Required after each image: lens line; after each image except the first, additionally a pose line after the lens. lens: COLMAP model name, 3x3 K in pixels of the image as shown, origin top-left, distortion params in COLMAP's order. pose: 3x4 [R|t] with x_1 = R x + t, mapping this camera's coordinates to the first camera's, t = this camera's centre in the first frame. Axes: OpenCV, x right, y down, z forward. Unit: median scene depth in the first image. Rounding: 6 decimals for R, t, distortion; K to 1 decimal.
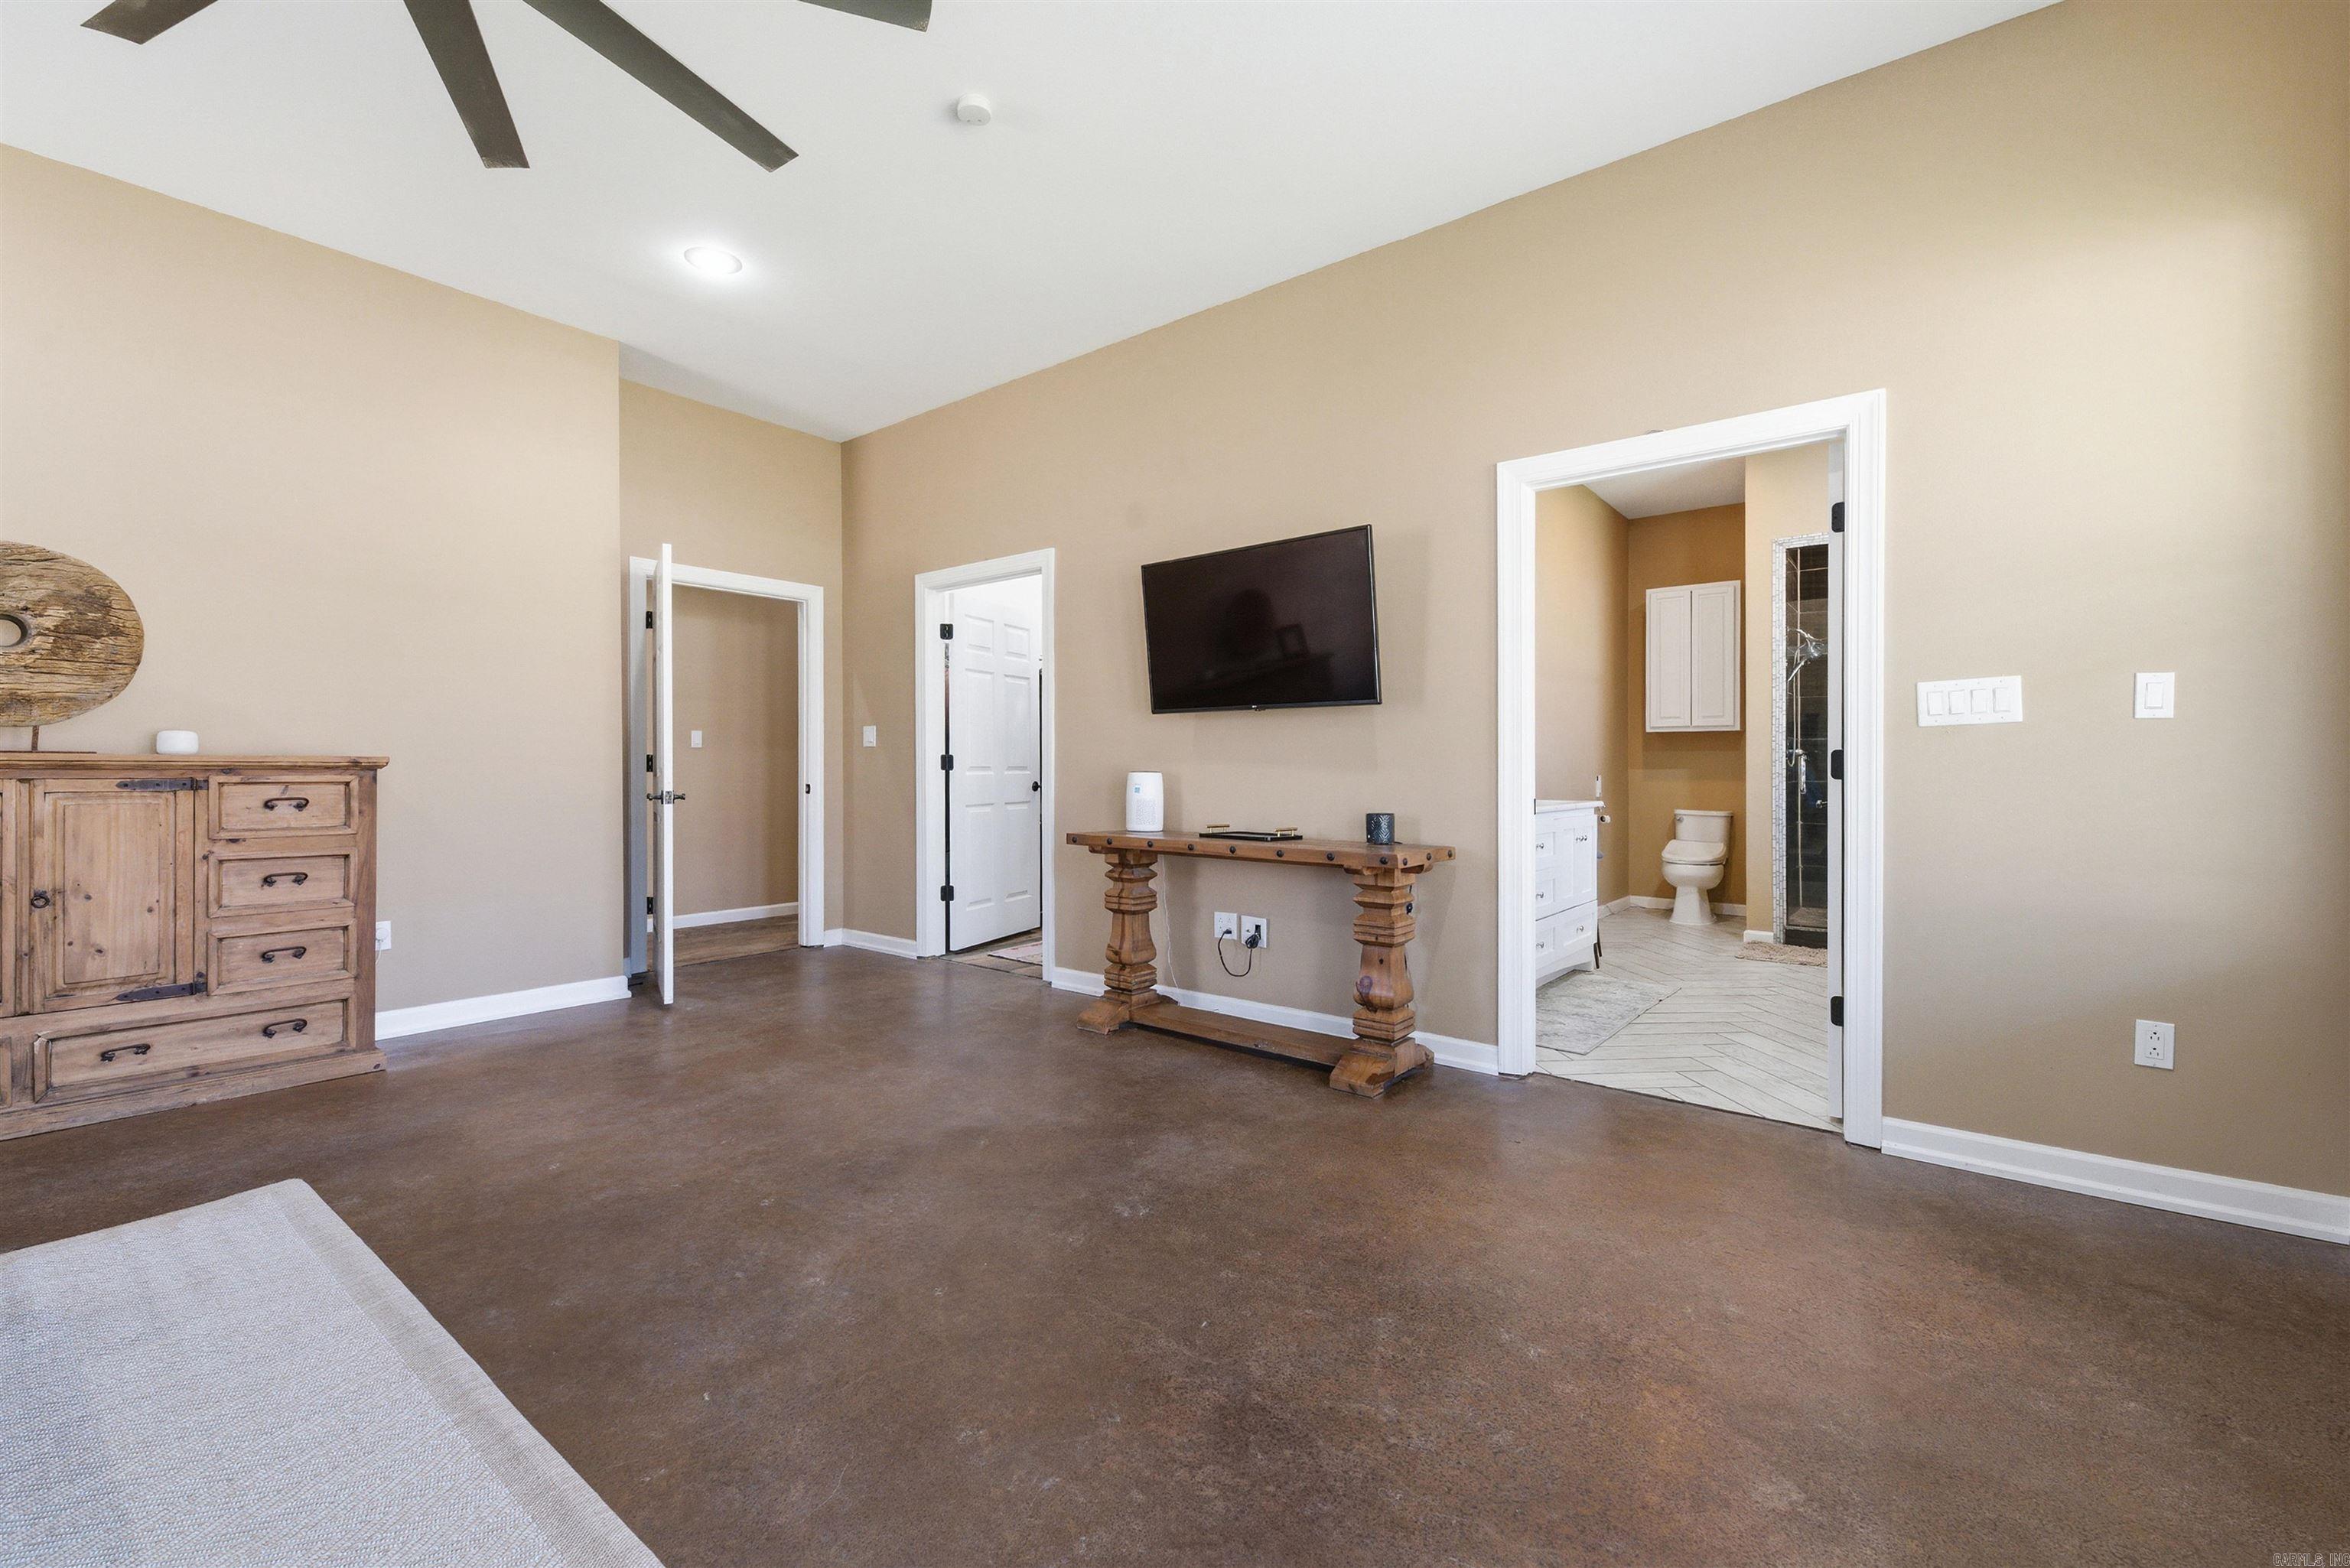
lens RADIAL K [[974.1, 0, 1169.2], [0, 974.1, 771.2], [0, 0, 1]] dist [-0.000206, -0.000601]
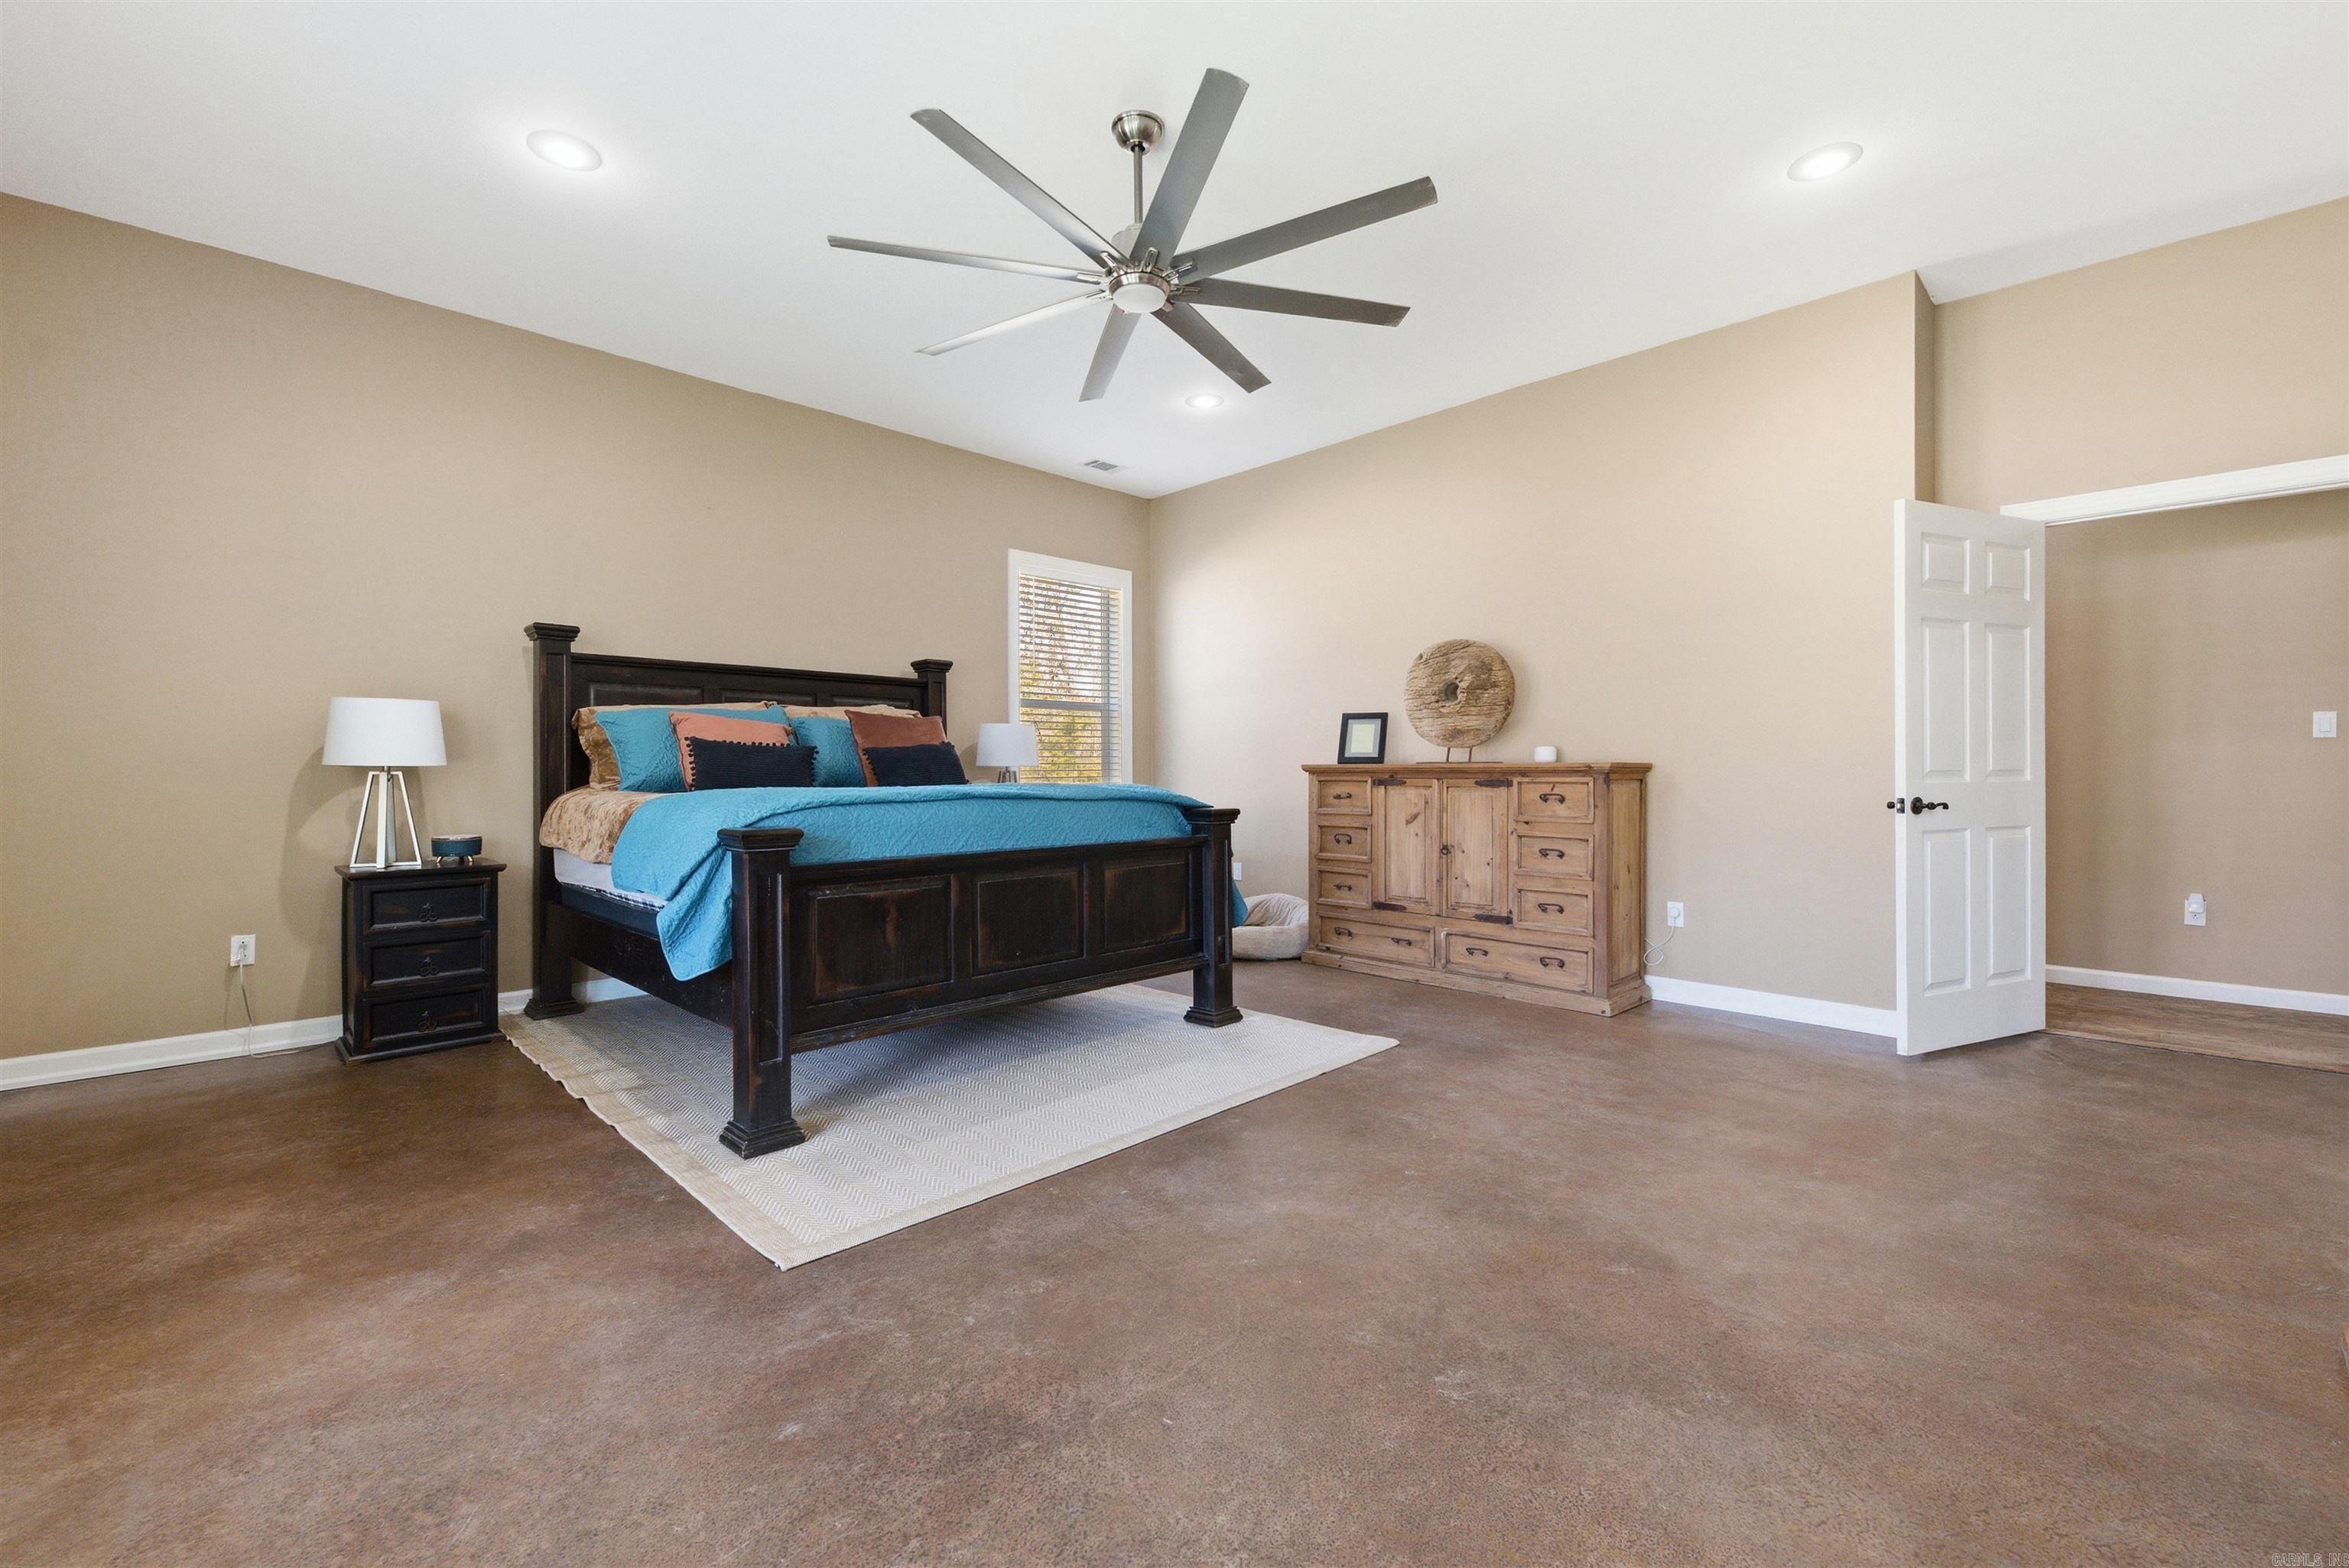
lens RADIAL K [[973.7, 0, 1168.7], [0, 973.7, 771.2], [0, 0, 1]] dist [-0.000206, -0.000601]
pose [[-0.122775, -0.002918, -0.992430, 0.525427], [-0.001097, 0.999995, -0.002804, 0.000479], [0.992434, 0.000744, -0.122778, 0.657124]]
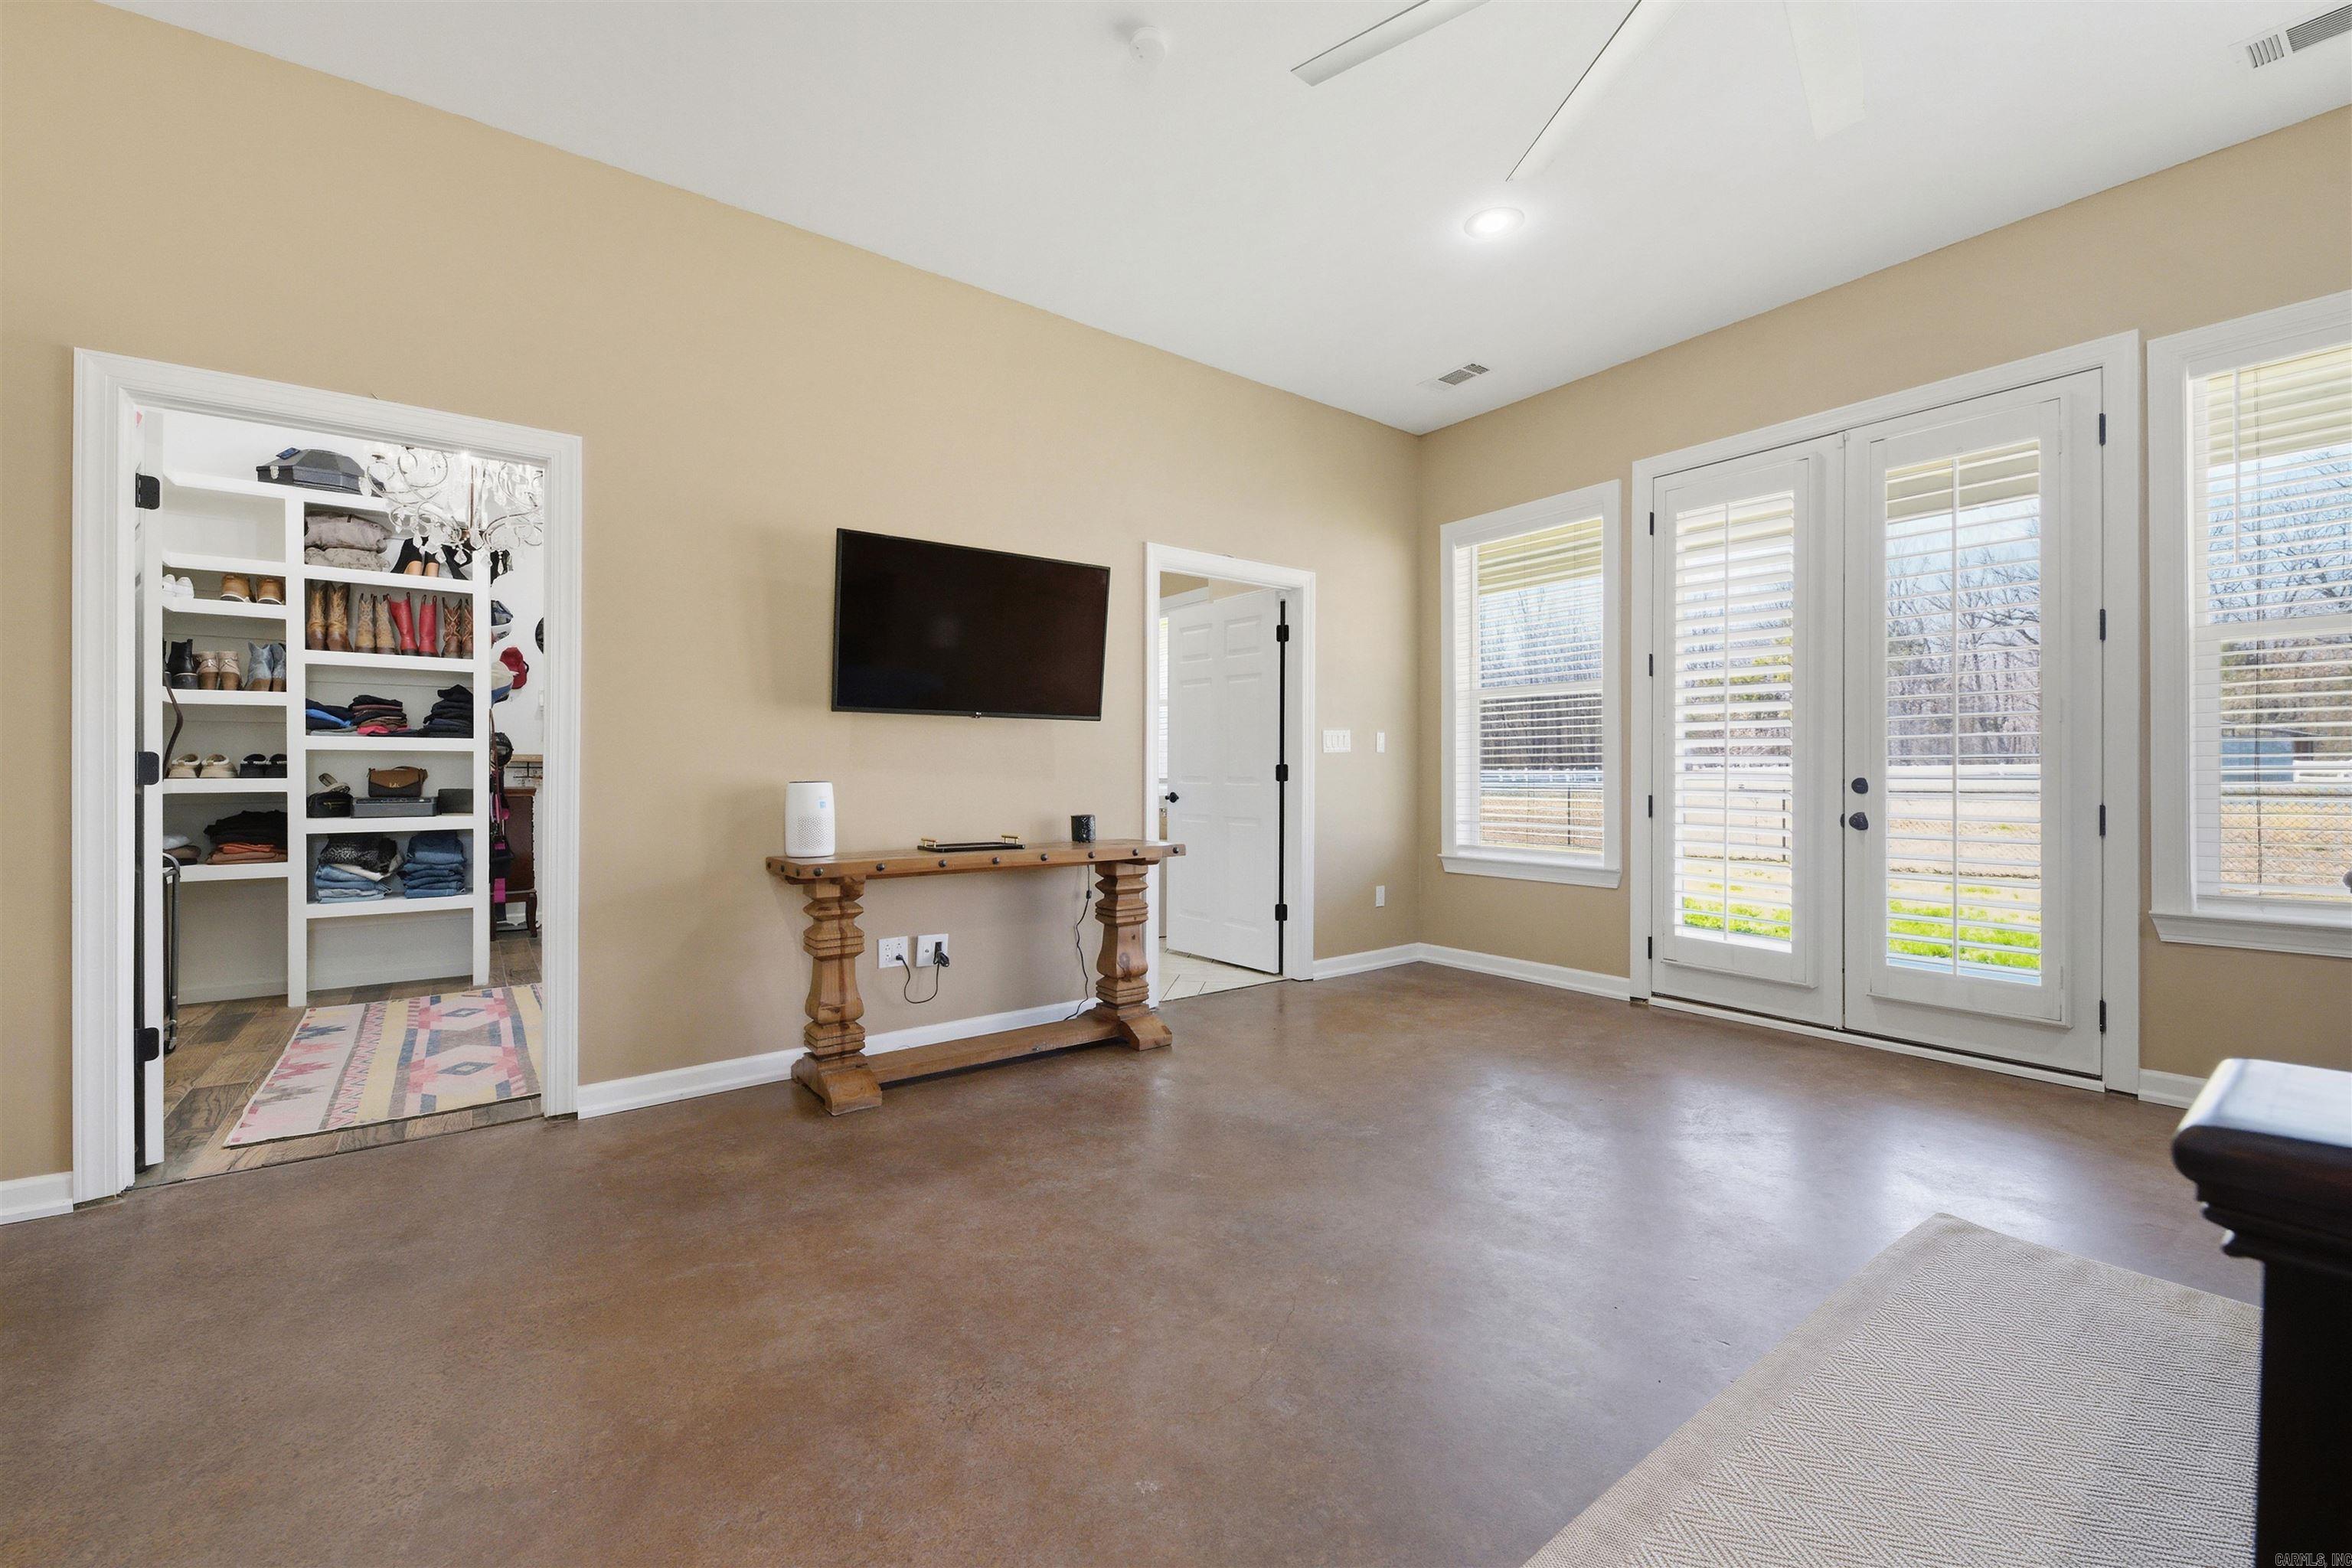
lens RADIAL K [[957.3, 0, 1175.3], [0, 957.3, 770.6], [0, 0, 1]] dist [-0.002059, -0.000347]
pose [[0.243340, -0.000085, 0.969941, -0.966544], [0.004249, 0.999990, -0.000978, -0.008944], [-0.969932, 0.004359, 0.243338, 0.701413]]
